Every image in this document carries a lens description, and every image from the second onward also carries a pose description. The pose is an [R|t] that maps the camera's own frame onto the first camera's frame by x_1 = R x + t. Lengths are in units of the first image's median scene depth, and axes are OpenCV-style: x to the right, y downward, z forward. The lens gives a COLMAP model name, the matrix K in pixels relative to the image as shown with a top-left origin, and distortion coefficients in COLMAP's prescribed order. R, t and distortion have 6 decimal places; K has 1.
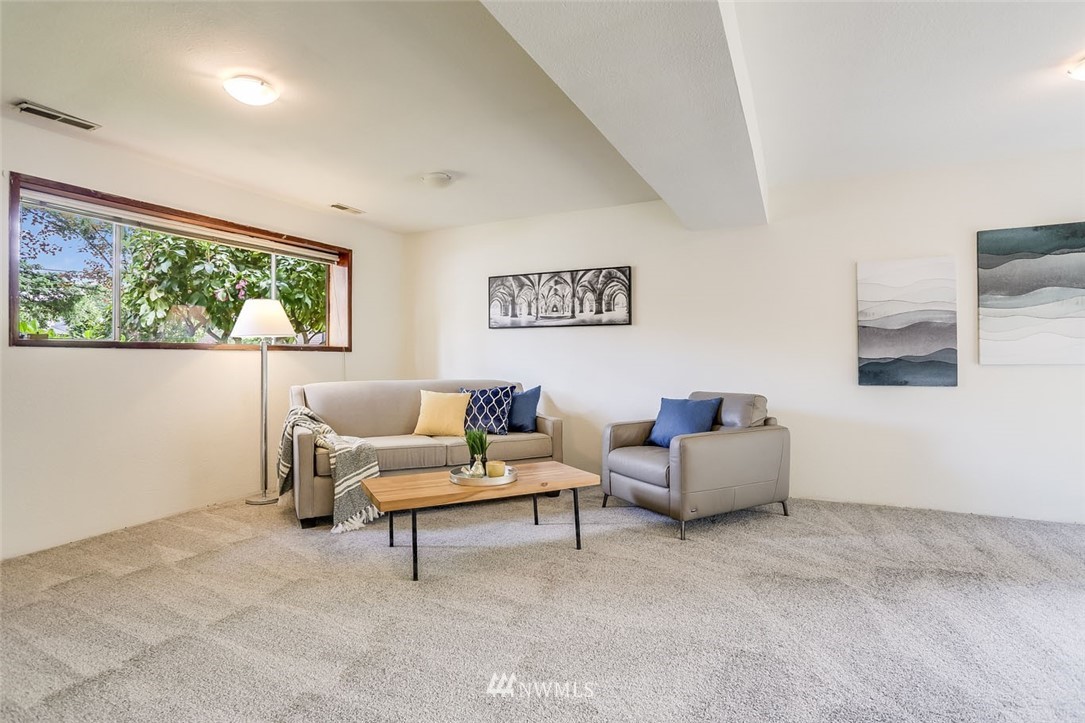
lens RADIAL K [[546.6, 0, 541.5], [0, 546.6, 357.9], [0, 0, 1]] dist [-0.063158, 0.035032]
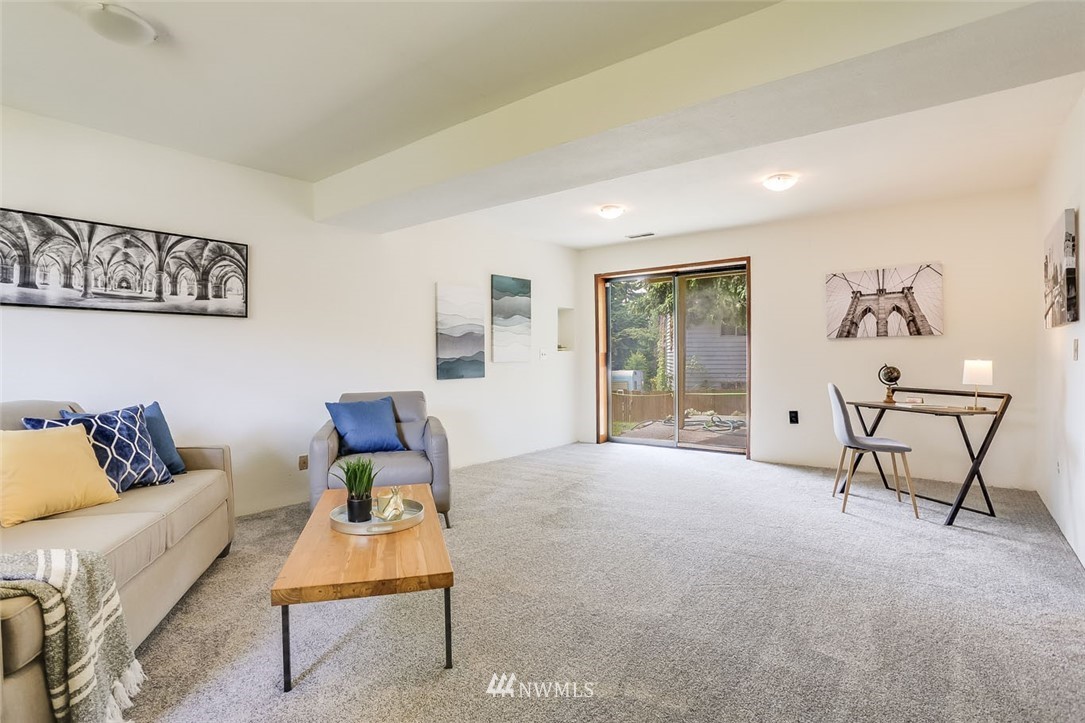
lens RADIAL K [[546.6, 0, 541.5], [0, 546.6, 357.9], [0, 0, 1]] dist [-0.063158, 0.035032]
pose [[0.221205, -0.002004, 0.975225, -0.495909], [0.002714, 0.999995, 0.001439, -0.001309], [-0.975224, 0.002328, 0.221209, 0.386852]]
